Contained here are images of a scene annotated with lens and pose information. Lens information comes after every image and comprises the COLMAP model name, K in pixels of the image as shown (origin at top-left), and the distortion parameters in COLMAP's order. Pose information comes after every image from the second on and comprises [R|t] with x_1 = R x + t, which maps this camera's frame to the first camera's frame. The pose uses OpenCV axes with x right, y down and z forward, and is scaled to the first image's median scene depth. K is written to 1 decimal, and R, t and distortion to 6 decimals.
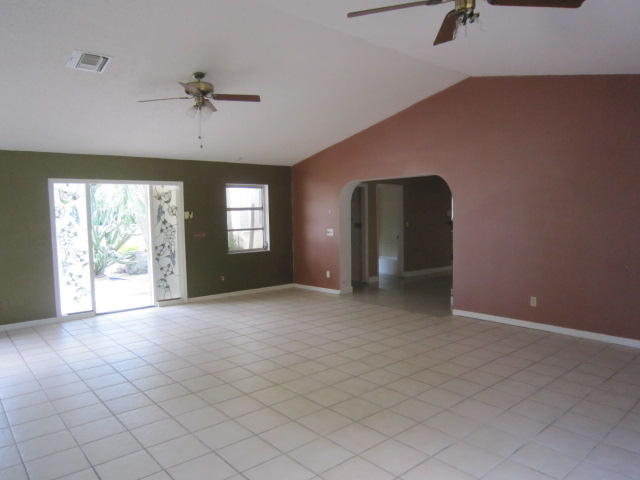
lens RADIAL K [[457.3, 0, 320.1], [0, 457.3, 241.6], [0, 0, 1]] dist [-0.011296, -0.002199]
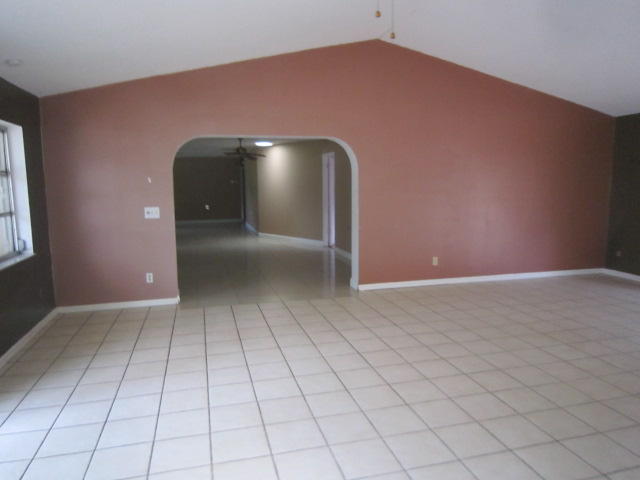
lens RADIAL K [[457.3, 0, 319.4], [0, 457.3, 238.2], [0, 0, 1]] dist [-0.011296, -0.002199]
pose [[0.437854, -0.098889, 0.893591, -0.497695], [0.054955, 0.995018, 0.083185, -0.027407], [-0.897365, 0.012684, 0.441107, 0.556958]]
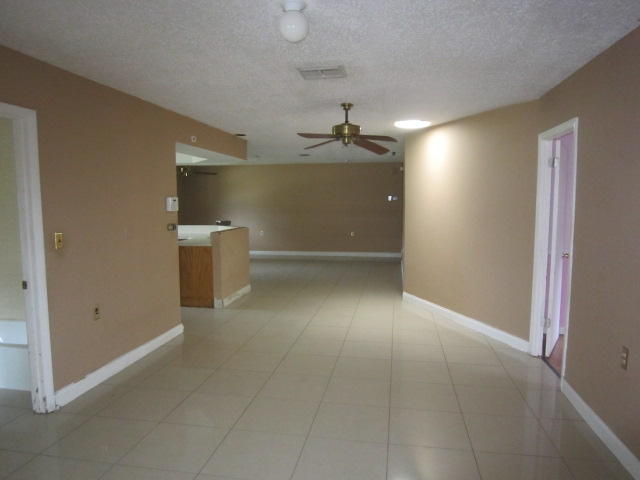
lens RADIAL K [[457.3, 0, 322.0], [0, 457.3, 243.4], [0, 0, 1]] dist [-0.011296, -0.002199]
pose [[0.775535, -0.043931, 0.629775, -0.177143], [0.024144, 0.998910, 0.039949, -0.040711], [-0.630843, -0.015776, 0.775750, 0.708300]]
